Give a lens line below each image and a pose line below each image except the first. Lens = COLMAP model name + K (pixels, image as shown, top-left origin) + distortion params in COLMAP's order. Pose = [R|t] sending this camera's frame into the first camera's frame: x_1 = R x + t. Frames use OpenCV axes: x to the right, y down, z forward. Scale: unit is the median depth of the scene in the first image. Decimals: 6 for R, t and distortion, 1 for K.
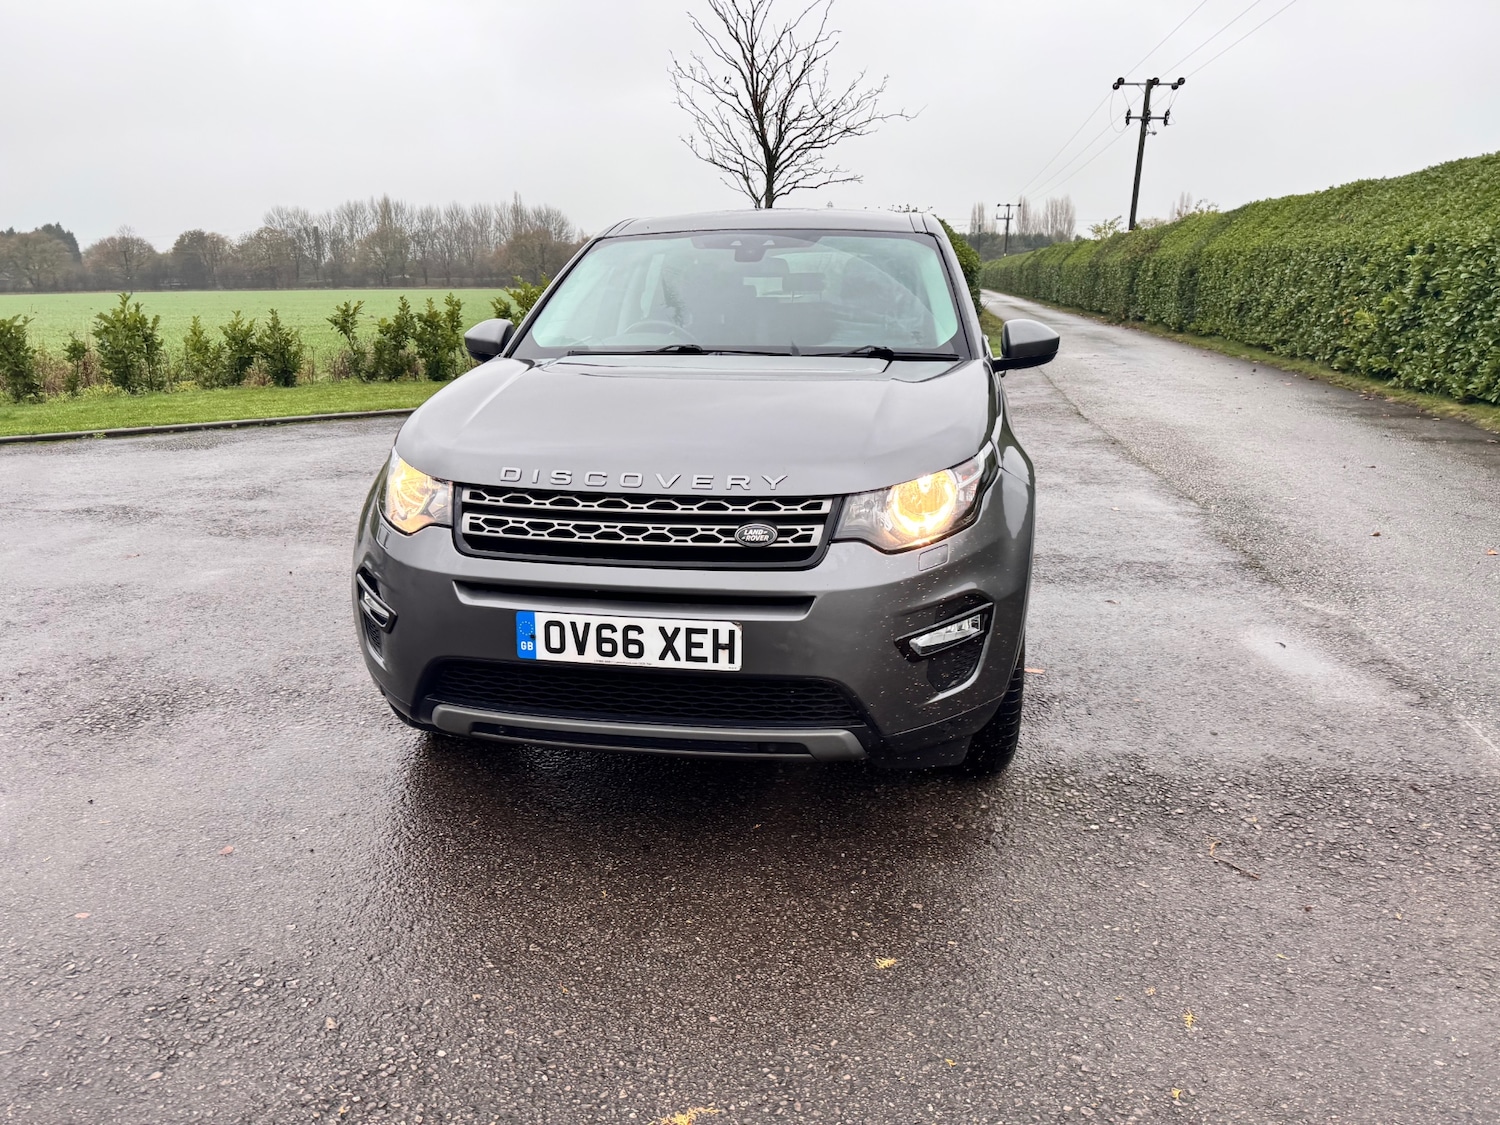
lens RADIAL K [[1032.5, 0, 745.3], [0, 1032.5, 566.0], [0, 0, 1]] dist [0.053565, -0.059878]
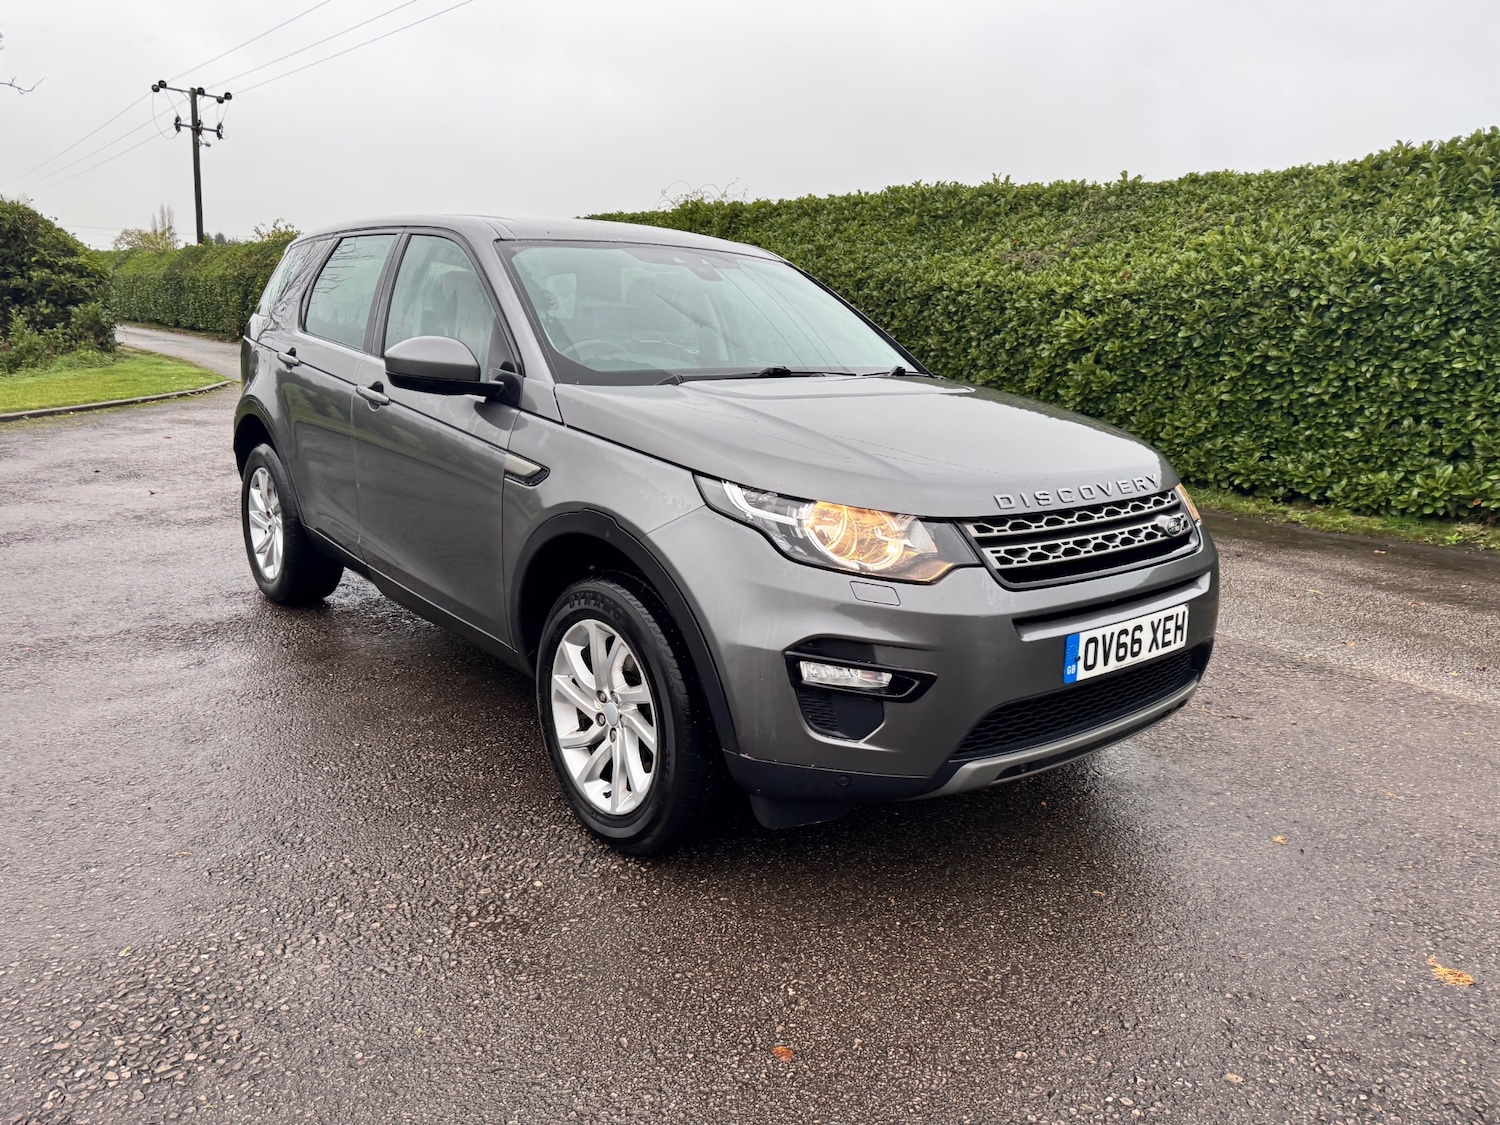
lens RADIAL K [[1029.2, 0, 745.5], [0, 1029.2, 561.8], [0, 0, 1]] dist [0.060563, -0.071596]
pose [[0.659666, -0.148075, 0.736828, -1.107783], [0.163401, 0.985204, 0.051700, -0.123450], [-0.733581, 0.086294, 0.674101, 0.548245]]
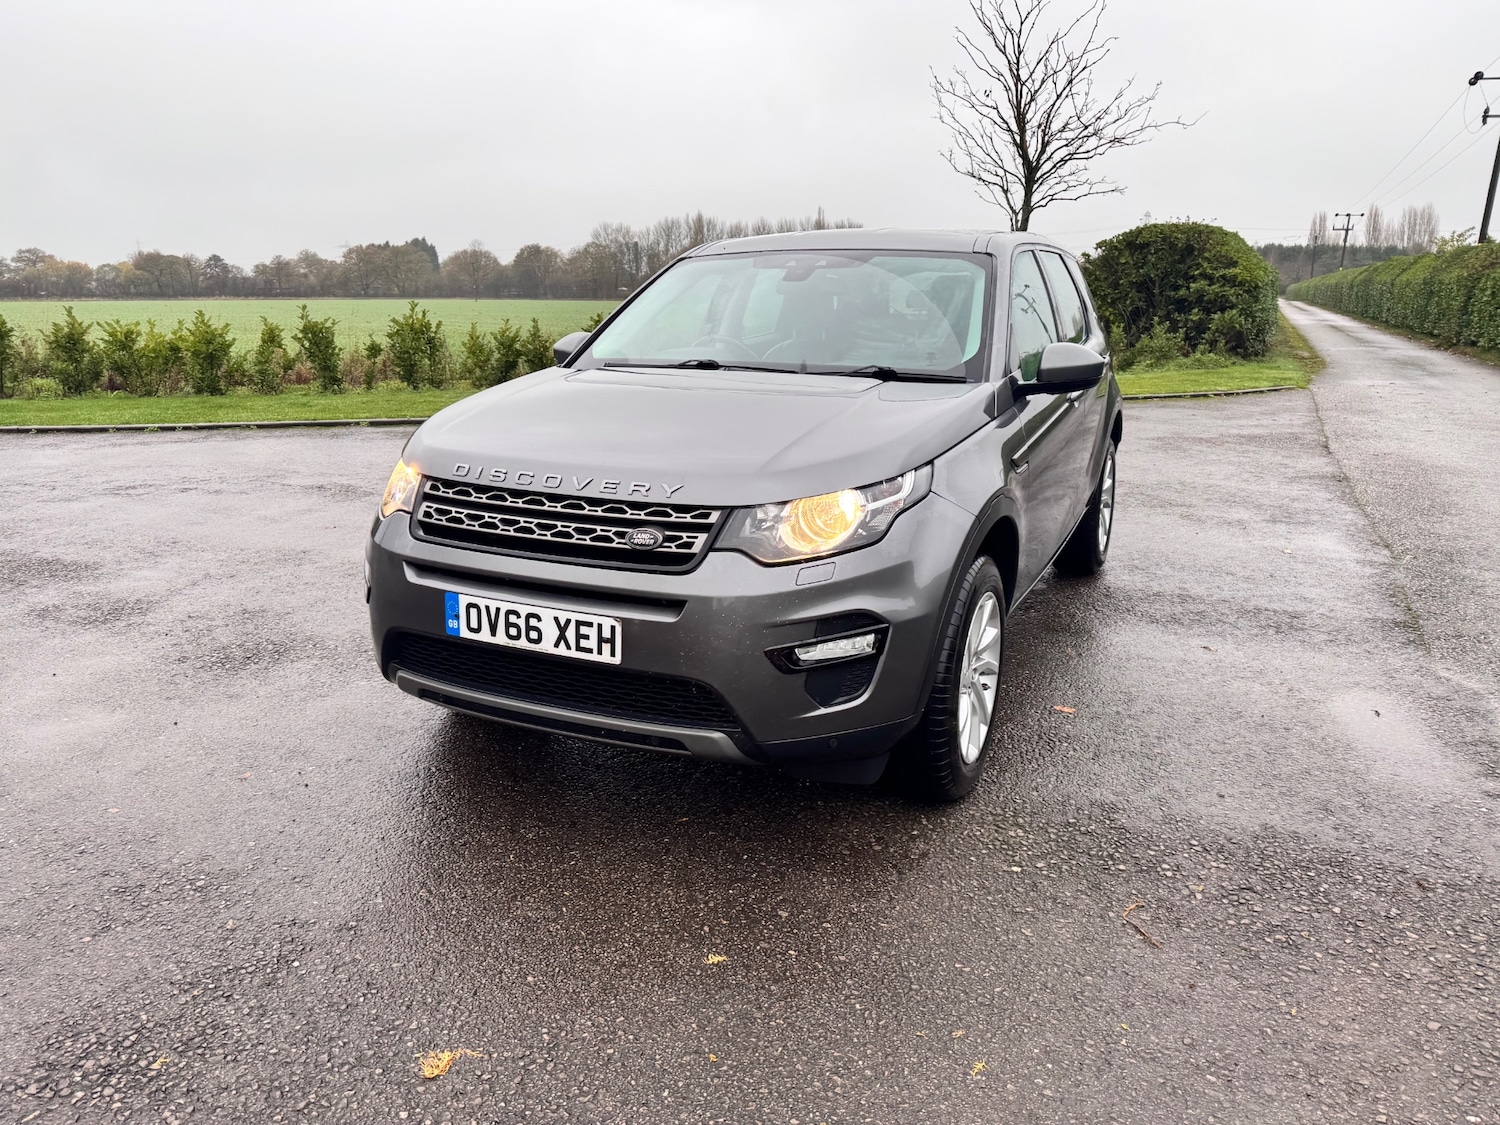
lens RADIAL K [[1029.2, 0, 745.5], [0, 1029.2, 561.8], [0, 0, 1]] dist [0.060563, -0.071596]
pose [[0.964448, 0.077533, -0.252644, 0.364310], [-0.081221, 0.996687, -0.004183, -0.010111], [0.251482, 0.024554, 0.967550, -0.000912]]
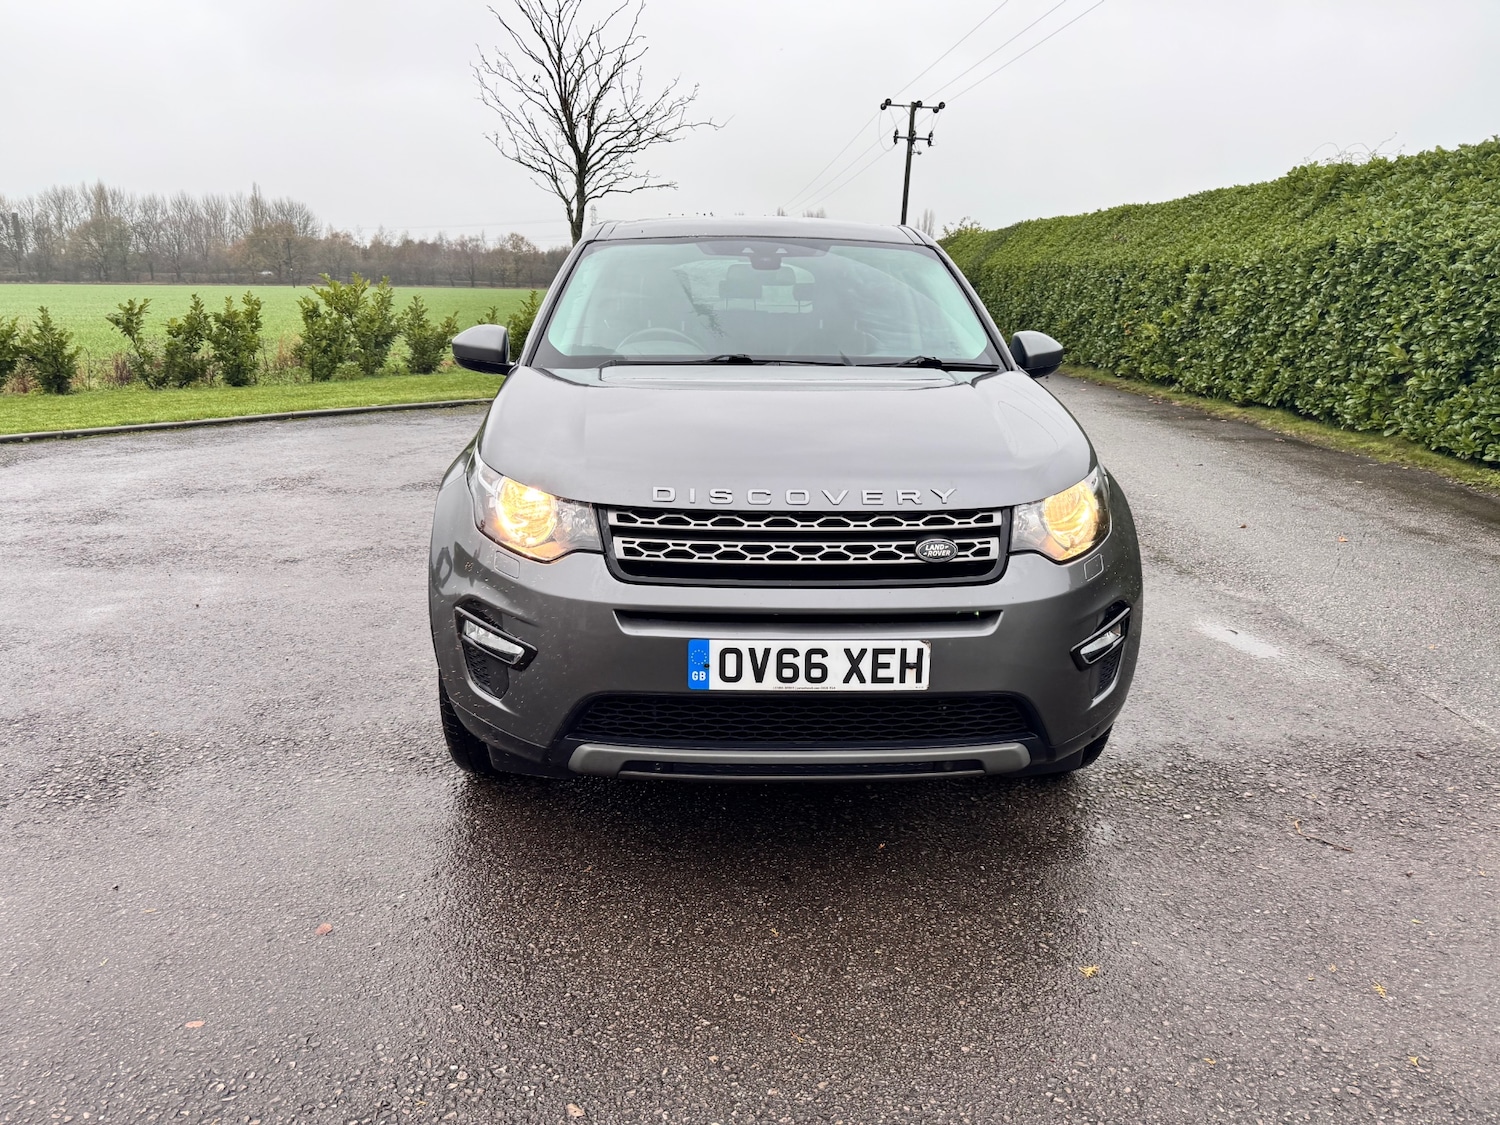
lens RADIAL K [[1032.5, 0, 745.3], [0, 1032.5, 566.0], [0, 0, 1]] dist [0.053565, -0.059878]
pose [[0.977986, -0.037130, 0.205343, -0.353372], [0.038029, 0.999277, -0.000430, -0.020529], [-0.205178, 0.008229, 0.978690, 0.071933]]
